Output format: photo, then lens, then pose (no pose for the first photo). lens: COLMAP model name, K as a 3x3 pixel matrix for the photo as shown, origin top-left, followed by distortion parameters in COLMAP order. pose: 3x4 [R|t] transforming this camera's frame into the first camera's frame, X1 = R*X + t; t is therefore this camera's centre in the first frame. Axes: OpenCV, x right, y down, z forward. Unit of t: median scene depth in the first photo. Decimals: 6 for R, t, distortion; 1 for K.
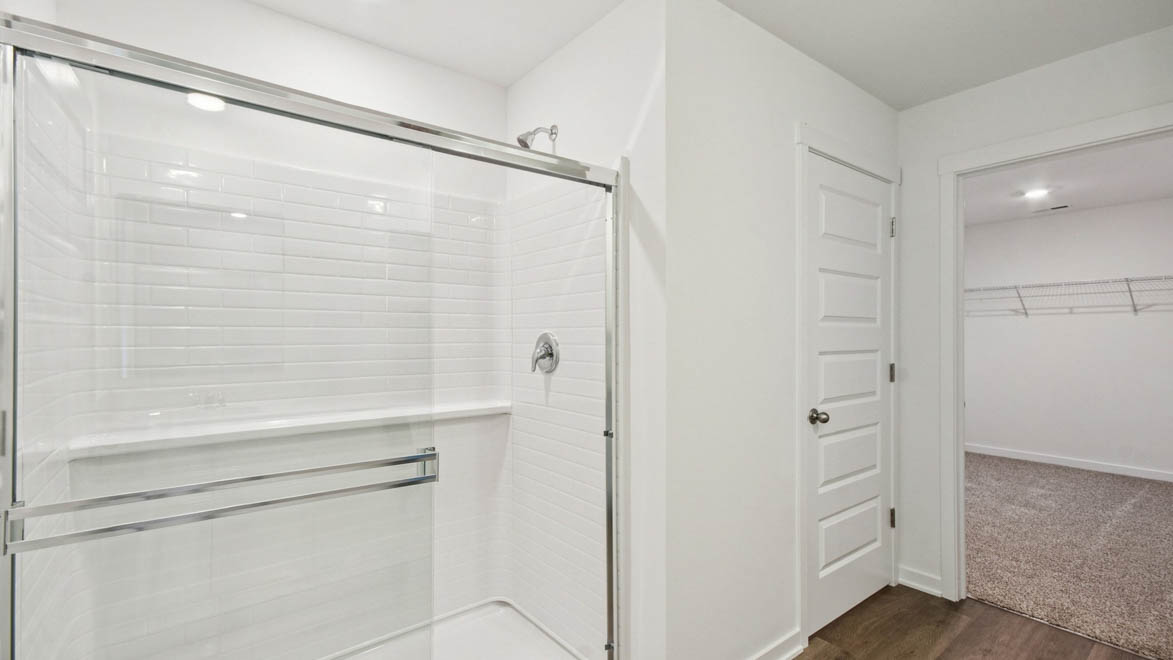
lens RADIAL K [[517.1, 0, 589.0], [0, 517.1, 332.0], [0, 0, 1]] dist [0.000263, -0.000190]
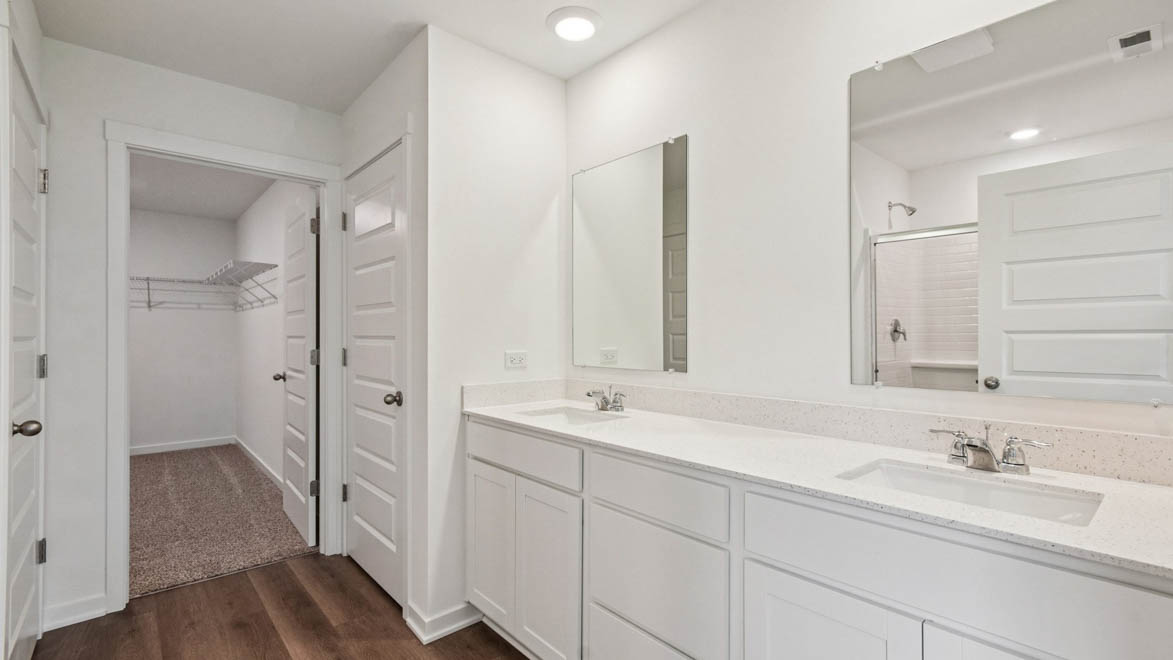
lens RADIAL K [[517.1, 0, 589.1], [0, 517.1, 331.3], [0, 0, 1]] dist [0.000263, -0.000190]
pose [[-0.070238, 0.004229, 0.997521, -0.269715], [-0.004464, 0.999980, -0.004553, 0.026240], [-0.997520, -0.004773, -0.070217, 0.238394]]
